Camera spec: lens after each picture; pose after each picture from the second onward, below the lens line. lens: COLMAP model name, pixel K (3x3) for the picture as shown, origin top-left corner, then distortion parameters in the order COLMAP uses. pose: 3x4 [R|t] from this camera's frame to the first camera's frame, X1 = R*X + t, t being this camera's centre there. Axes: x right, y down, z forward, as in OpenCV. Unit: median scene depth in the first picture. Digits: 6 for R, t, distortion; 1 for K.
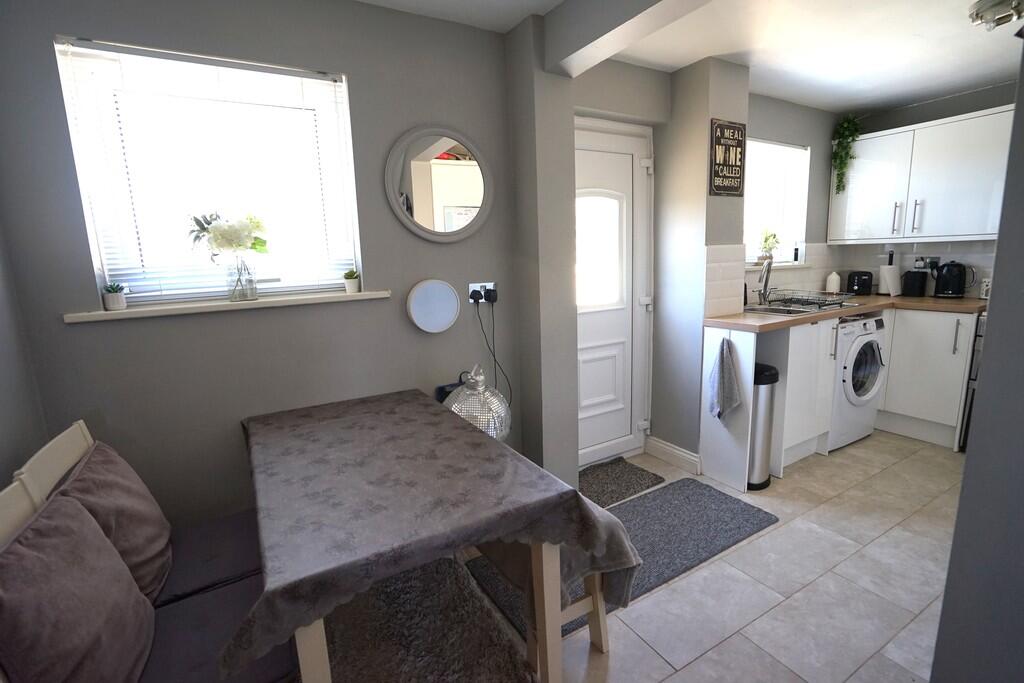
lens RADIAL K [[478.9, 0, 512.0], [0, 478.9, 341.5], [0, 0, 1]] dist [-0.059925, 0.025391]
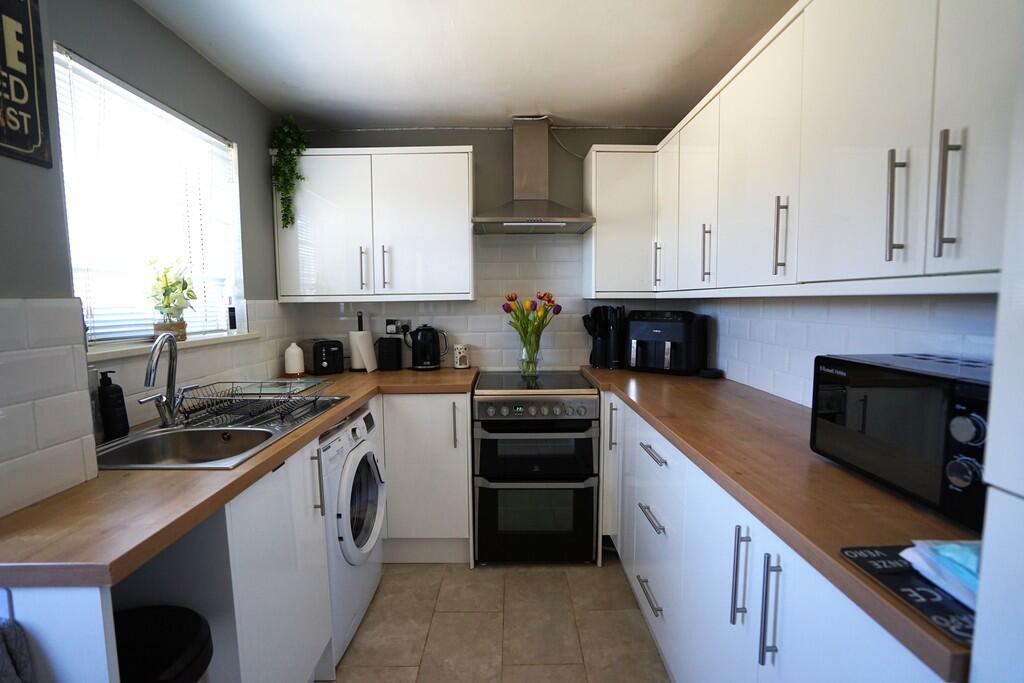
lens RADIAL K [[478.9, 0, 512.0], [0, 478.9, 341.5], [0, 0, 1]] dist [-0.059925, 0.025391]
pose [[0.497873, -0.044425, 0.866112, 0.283345], [0.147057, 0.988549, -0.033829, -0.089543], [-0.854691, 0.144210, 0.498705, 0.432652]]
